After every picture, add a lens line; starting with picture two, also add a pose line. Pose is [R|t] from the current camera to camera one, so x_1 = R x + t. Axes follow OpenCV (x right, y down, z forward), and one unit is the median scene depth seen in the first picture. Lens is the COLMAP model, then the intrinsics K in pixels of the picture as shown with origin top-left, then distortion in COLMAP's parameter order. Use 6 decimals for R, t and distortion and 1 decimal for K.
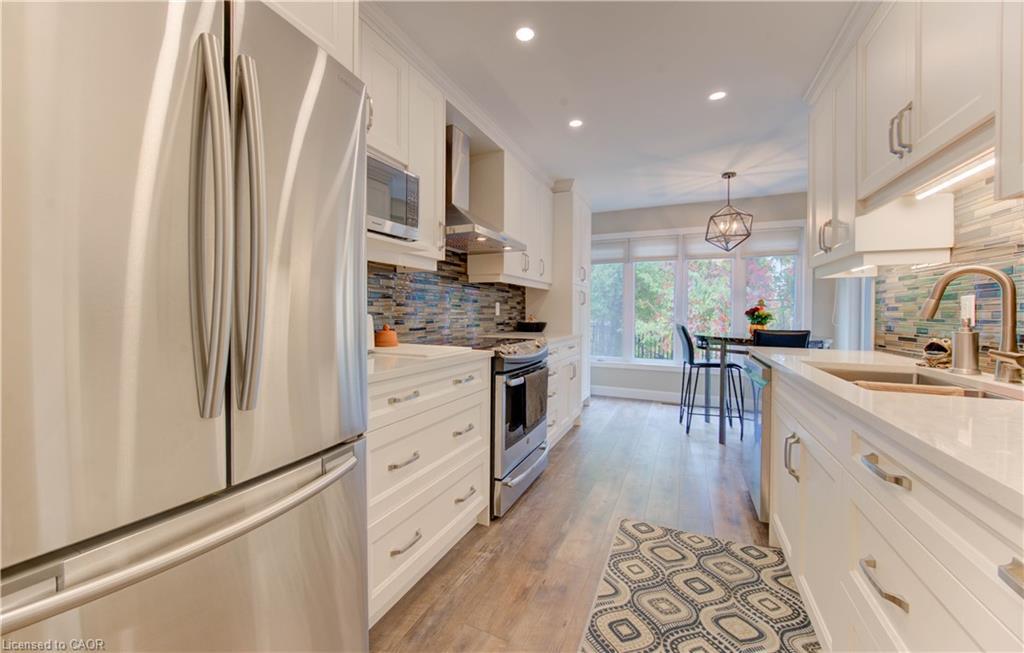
lens RADIAL K [[387.3, 0, 518.2], [0, 387.3, 316.2], [0, 0, 1]] dist [-0.010401, -0.001803]
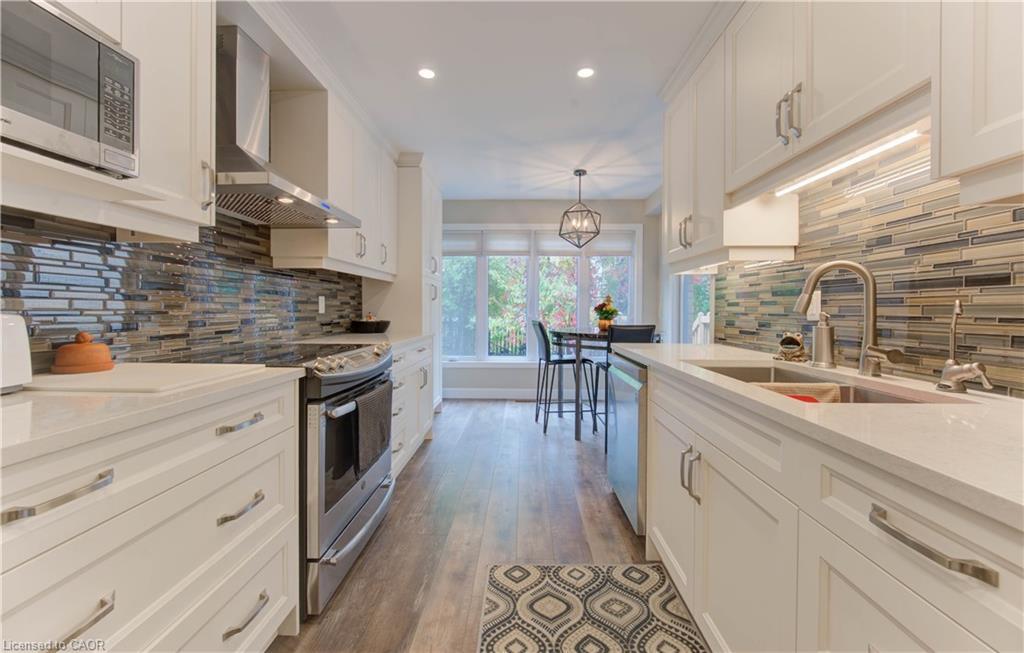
lens RADIAL K [[387.3, 0, 529.9], [0, 387.3, 307.7], [0, 0, 1]] dist [-0.010401, -0.001803]
pose [[0.912969, -0.003050, 0.408017, 0.015693], [0.007870, 0.999918, -0.010133, -0.002482], [-0.407952, 0.012462, 0.912918, 0.193025]]
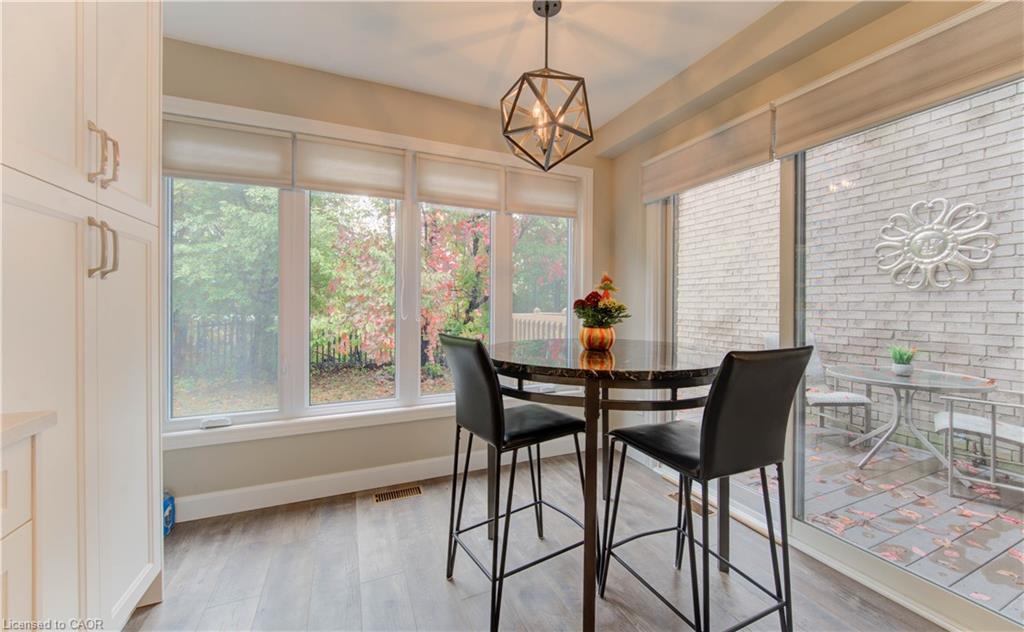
lens RADIAL K [[384.3, 0, 530.1], [0, 384.3, 305.6], [0, 0, 1]] dist [0.001568, 0.000055]
pose [[0.660066, -0.007864, 0.751167, 0.284599], [0.010573, 0.999943, 0.001178, -0.011466], [-0.751133, 0.007164, 0.660112, 1.085222]]
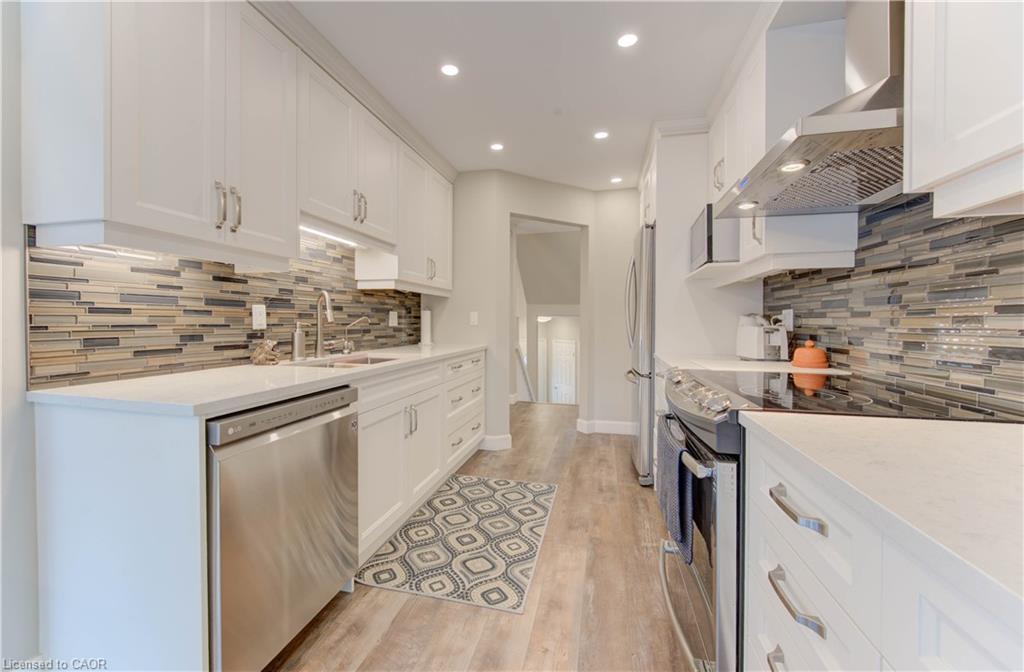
lens RADIAL K [[386.5, 0, 508.4], [0, 386.5, 327.1], [0, 0, 1]] dist [-0.011067, 0.000439]
pose [[-0.986089, -0.015067, -0.165531, 0.346246], [-0.019666, 0.999464, 0.026179, -0.012094], [0.165048, 0.029070, -0.985857, 1.400486]]
